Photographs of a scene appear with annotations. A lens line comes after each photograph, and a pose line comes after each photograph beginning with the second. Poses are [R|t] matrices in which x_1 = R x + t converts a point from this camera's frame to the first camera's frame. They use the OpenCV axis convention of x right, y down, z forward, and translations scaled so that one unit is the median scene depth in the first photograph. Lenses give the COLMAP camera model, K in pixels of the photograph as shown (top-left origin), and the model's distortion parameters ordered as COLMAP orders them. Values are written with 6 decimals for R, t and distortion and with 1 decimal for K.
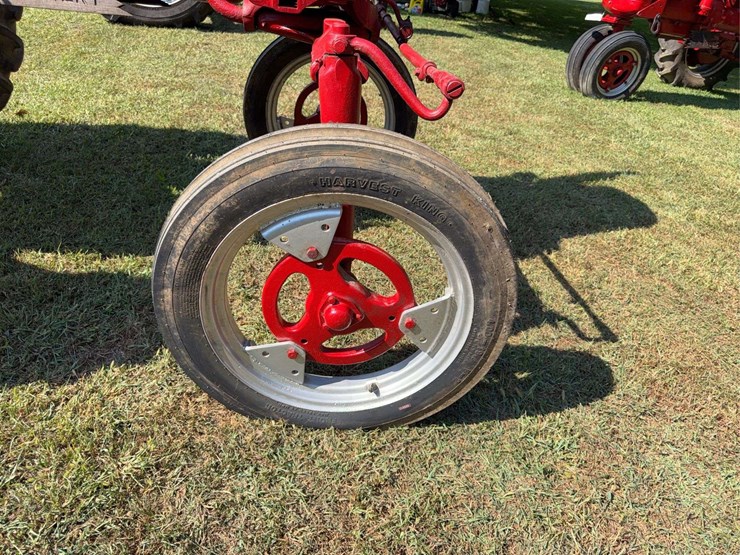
lens RADIAL K [[551.3, 0, 365.6], [0, 551.3, 269.7], [0, 0, 1]] dist [-0.009241, -0.004378]
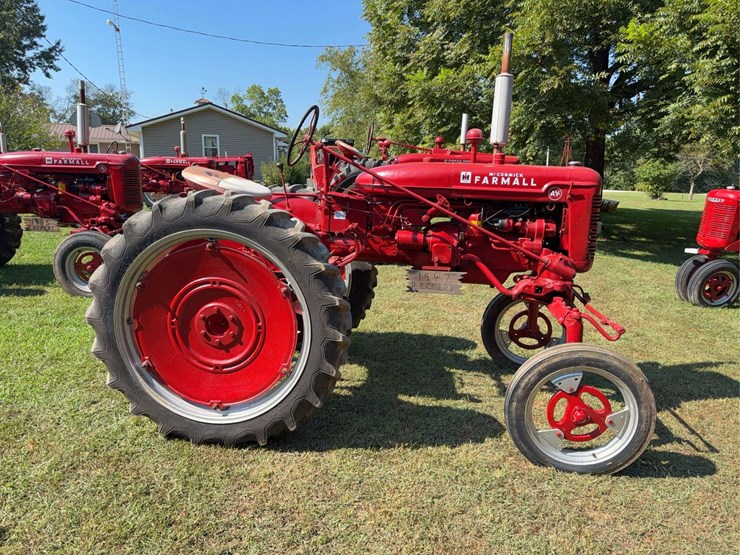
lens RADIAL K [[532.2, 0, 368.0], [0, 532.2, 270.4], [0, 0, 1]] dist [0.042494, -0.057560]
pose [[0.979561, -0.025385, -0.199540, -0.315040], [-0.043549, 0.941712, -0.333589, 0.199991], [0.196377, 0.335460, 0.921359, -1.068019]]
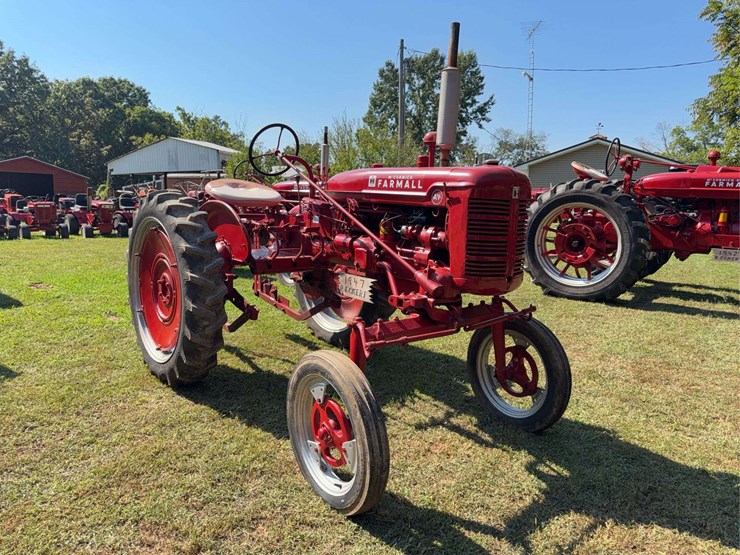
lens RADIAL K [[532.2, 0, 368.1], [0, 532.2, 272.6], [0, 0, 1]] dist [0.042494, -0.057560]
pose [[0.565767, 0.044312, -0.823373, 1.199312], [-0.391674, 0.893153, -0.221065, -0.060749], [0.725602, 0.447566, 0.522673, -0.196303]]
